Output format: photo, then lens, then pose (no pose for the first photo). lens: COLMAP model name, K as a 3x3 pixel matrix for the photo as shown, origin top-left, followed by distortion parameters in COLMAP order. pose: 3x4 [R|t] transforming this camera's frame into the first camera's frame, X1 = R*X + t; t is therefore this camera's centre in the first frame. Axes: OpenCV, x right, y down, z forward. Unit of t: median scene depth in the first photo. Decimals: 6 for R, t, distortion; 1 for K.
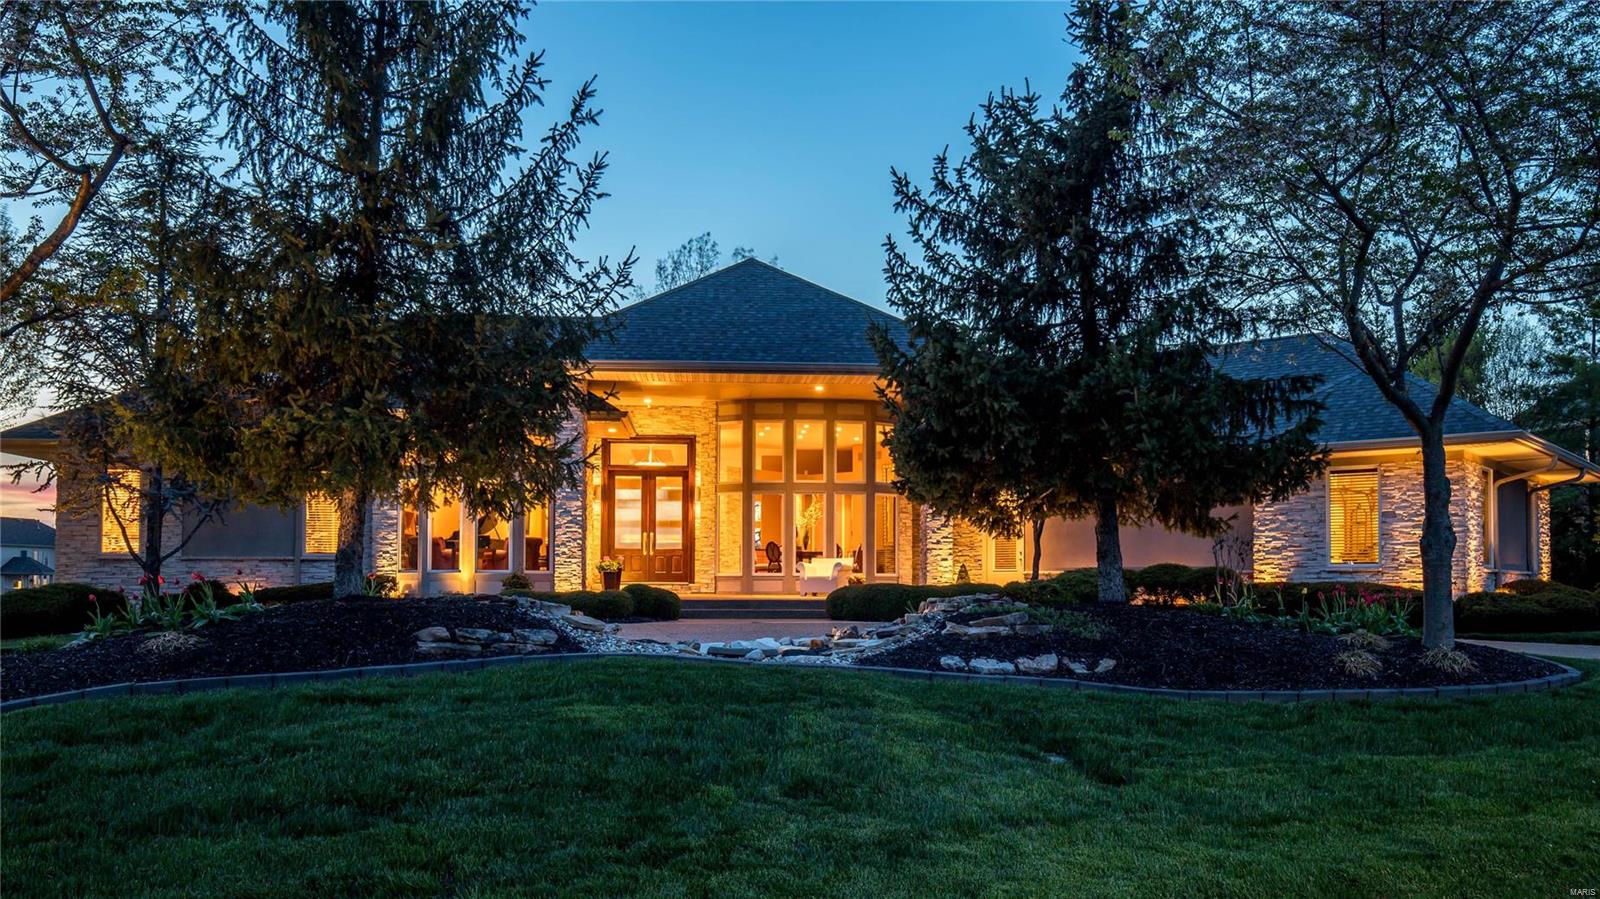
lens RADIAL K [[1256.8, 0, 791.0], [0, 1256.8, 513.3], [0, 0, 1]] dist [0.005634, -0.001477]
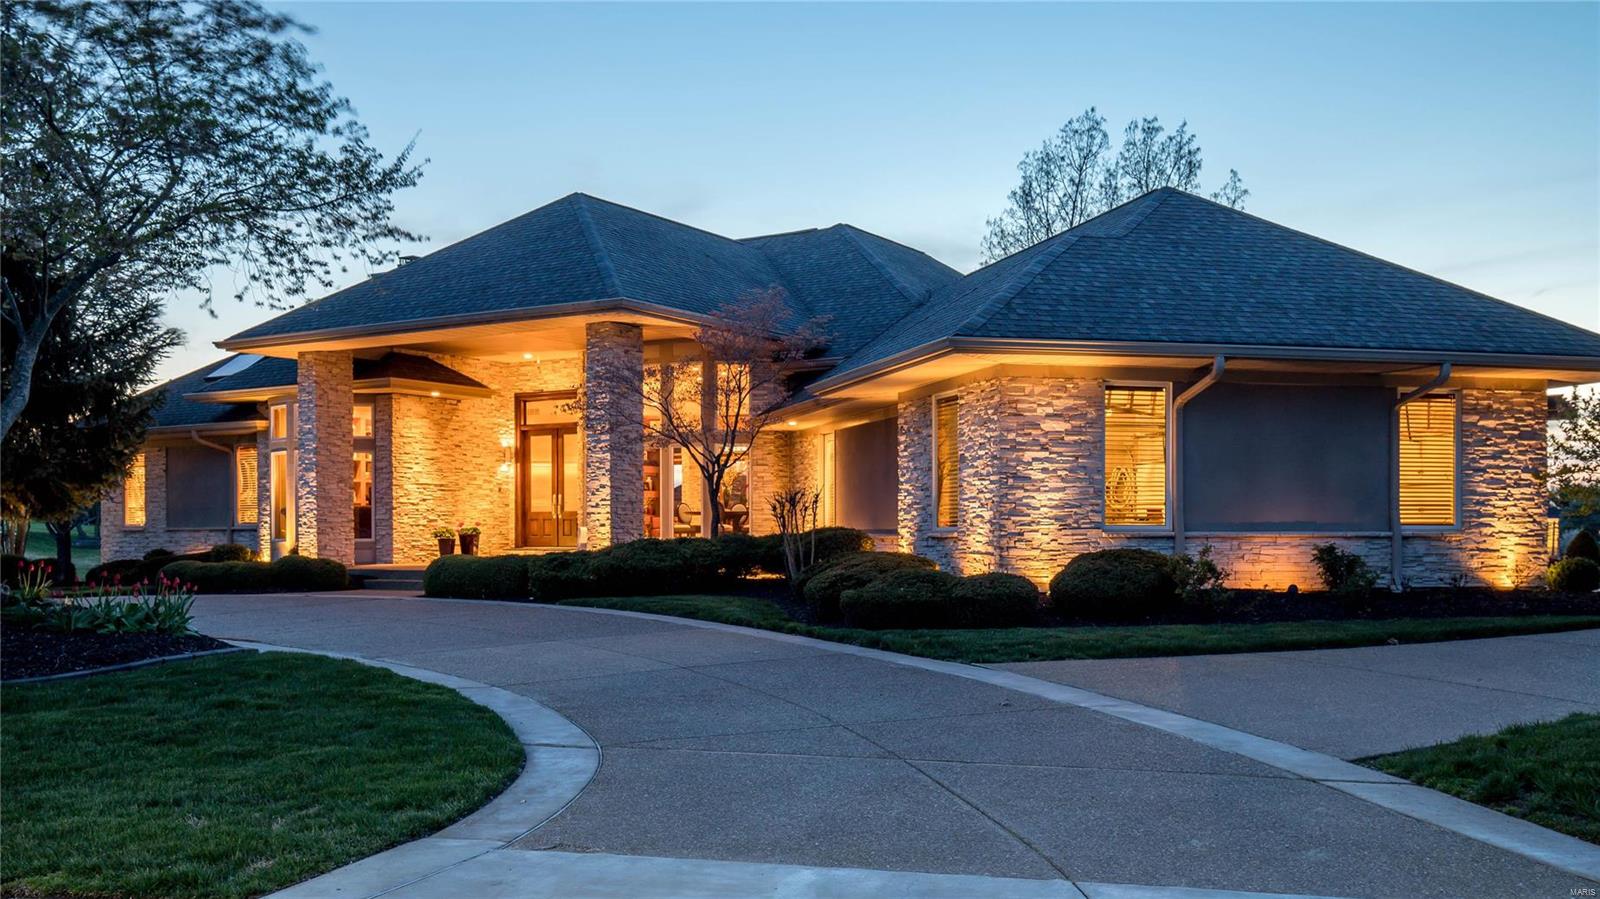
lens RADIAL K [[1506.0, 0, 794.0], [0, 1506.0, 460.2], [0, 0, 1]] dist [-0.004458, 0.000000]
pose [[0.818787, -0.035307, -0.573010, 0.701663], [0.040805, 0.999162, -0.003257, 0.000533], [0.572645, -0.020715, 0.819542, 0.185811]]
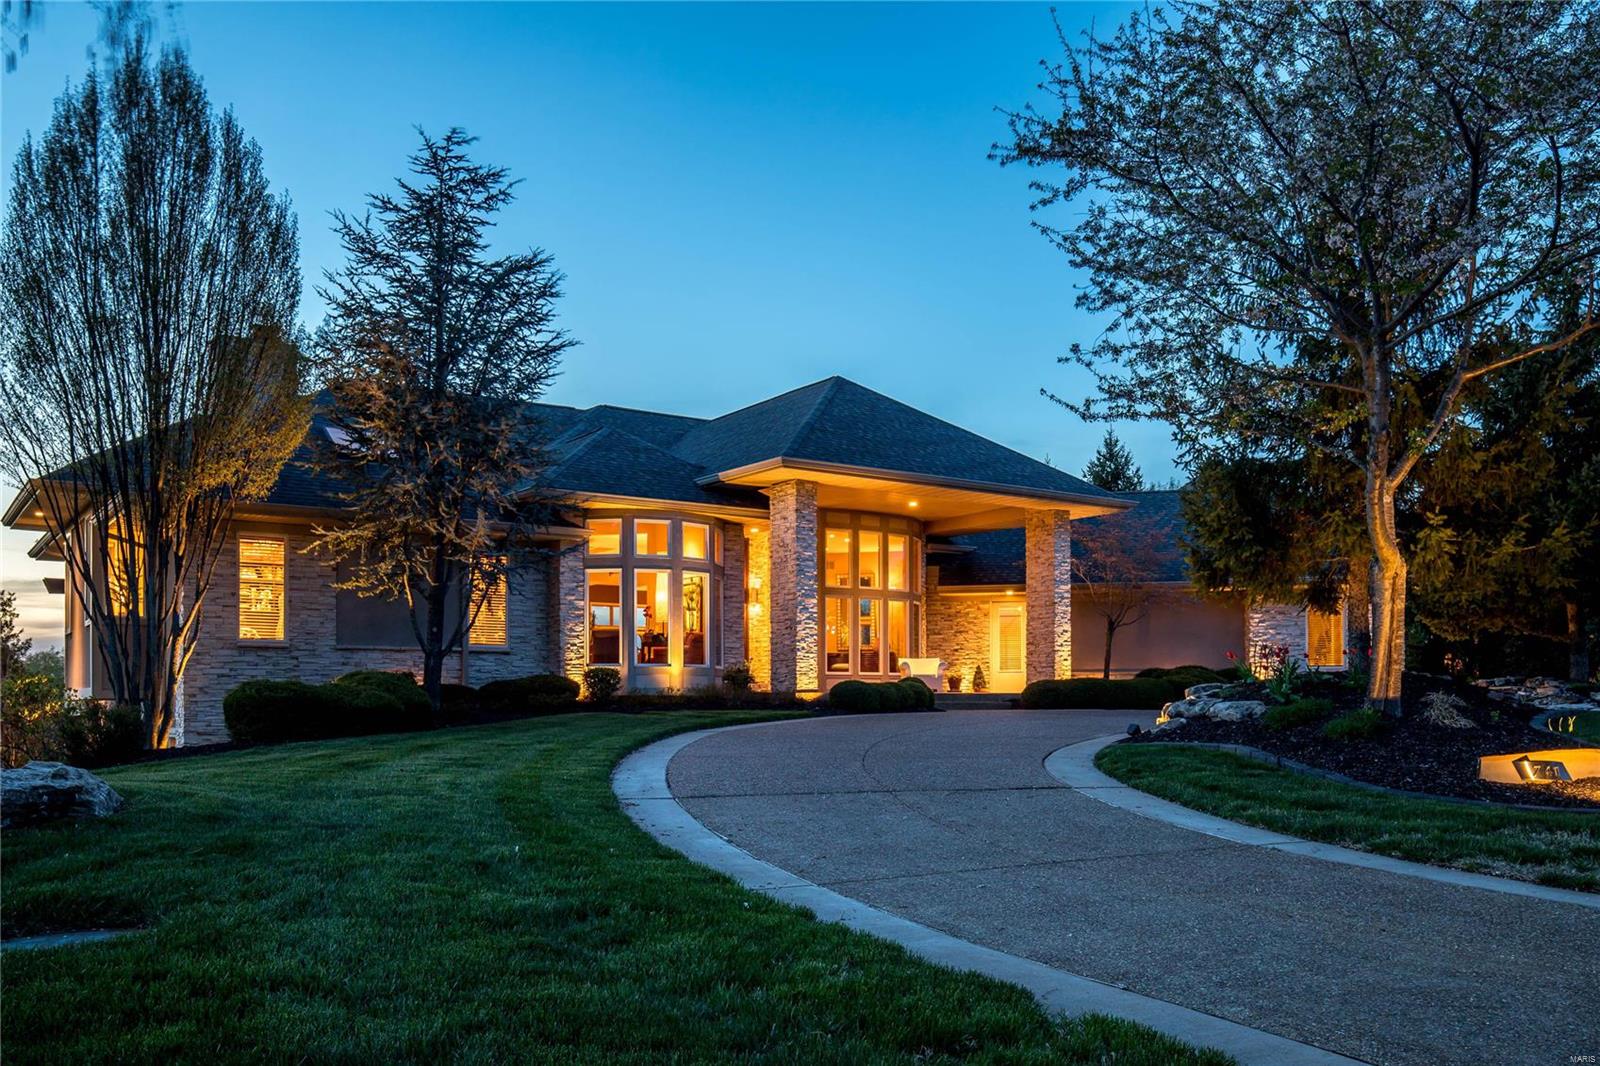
lens RADIAL K [[1309.1, 0, 792.3], [0, 1309.1, 652.8], [0, 0, 1]] dist [-0.004647, 0.001079]
pose [[0.863658, 0.016490, 0.503808, -0.606174], [-0.025378, 0.999620, 0.010787, 0.019851], [-0.503438, -0.022102, 0.863748, 0.057167]]
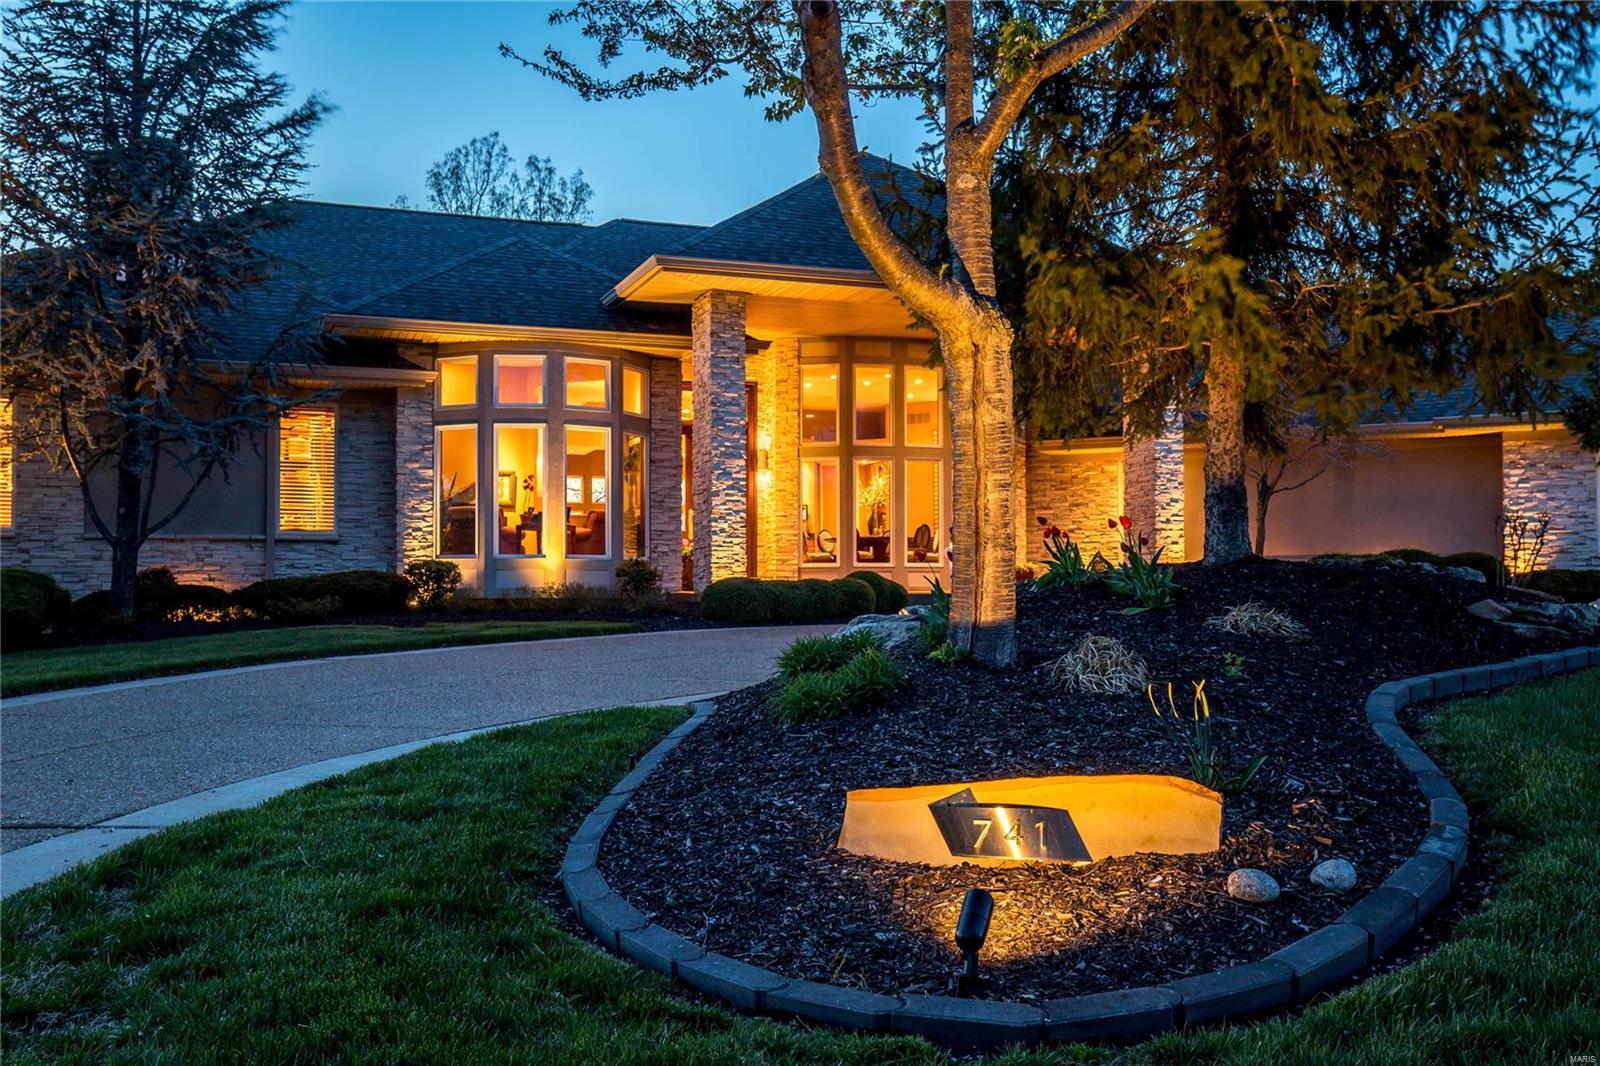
lens RADIAL K [[1511.0, 0, 809.0], [0, 1511.0, 533.3], [0, 0, 1]] dist [0.022326, 0.000000]
pose [[0.959694, 0.007469, 0.280949, -0.312674], [-0.011140, 0.999872, 0.011469, 0.018907], [-0.280828, -0.014136, 0.959654, 0.121335]]
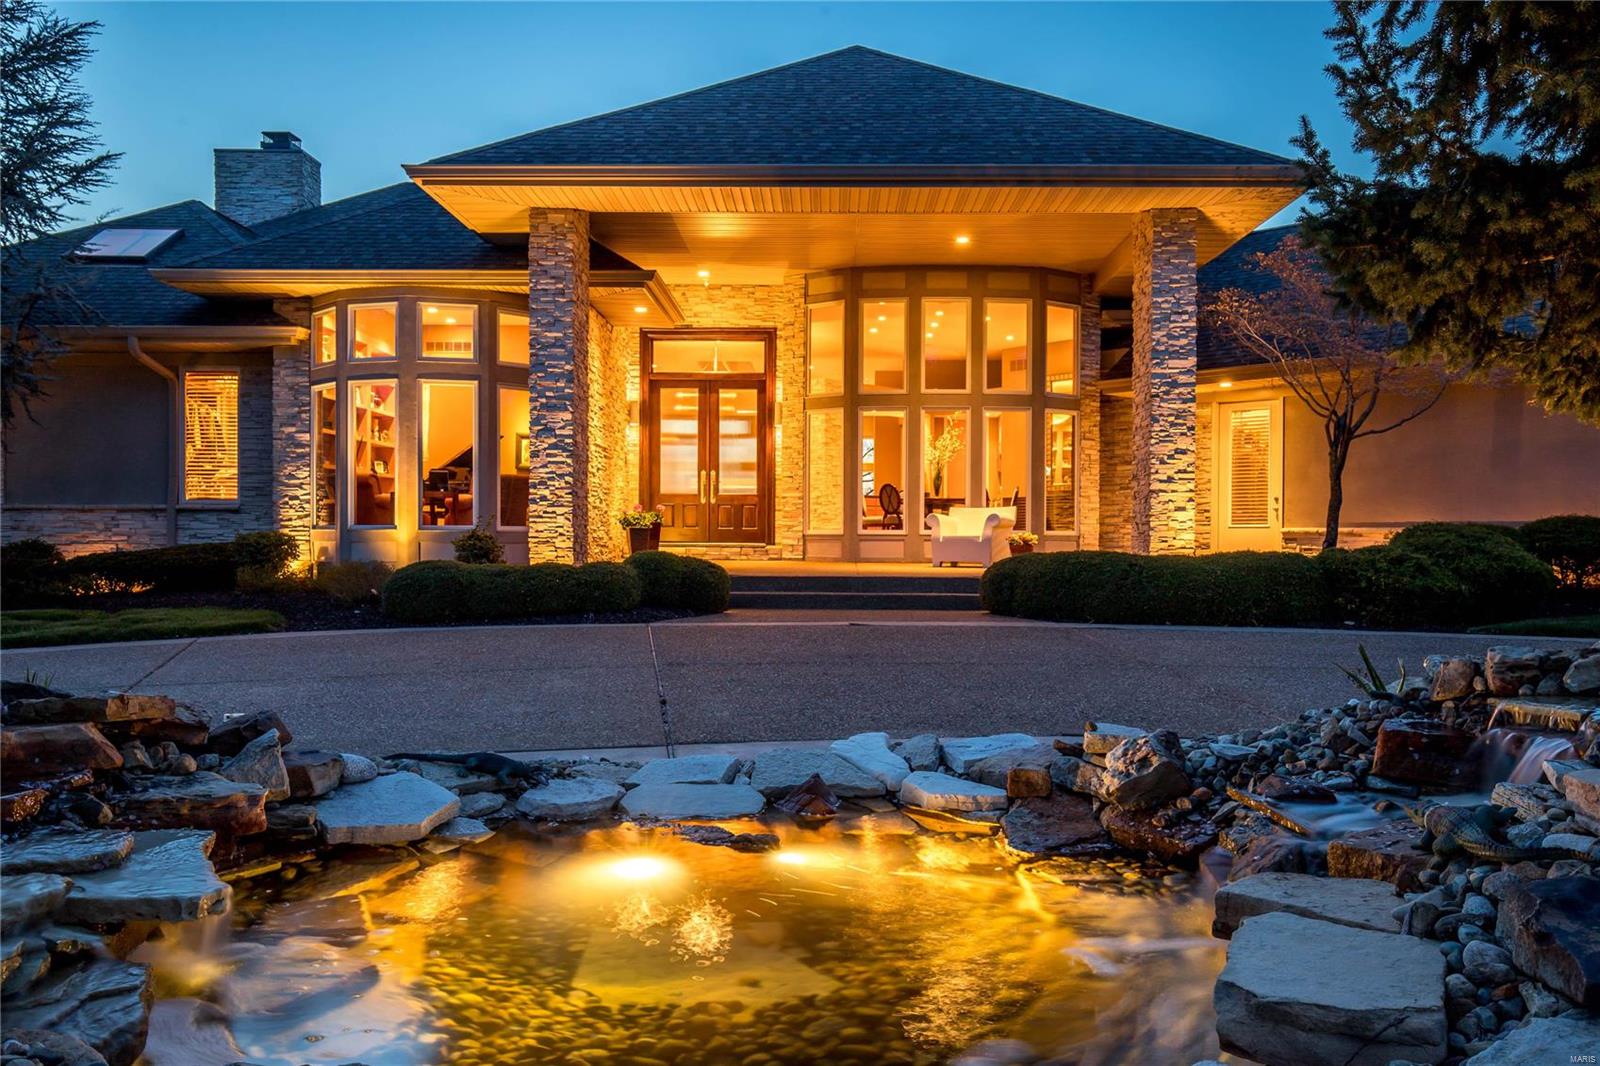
lens RADIAL K [[1233.8, 0, 806.7], [0, 1233.8, 529.0], [0, 0, 1]] dist [0.006827, 0.006634]
pose [[0.996517, 0.001678, -0.083378, -0.003729], [0.002408, 0.998802, 0.048880, 0.014720], [0.083360, -0.048911, 0.995318, 0.344443]]
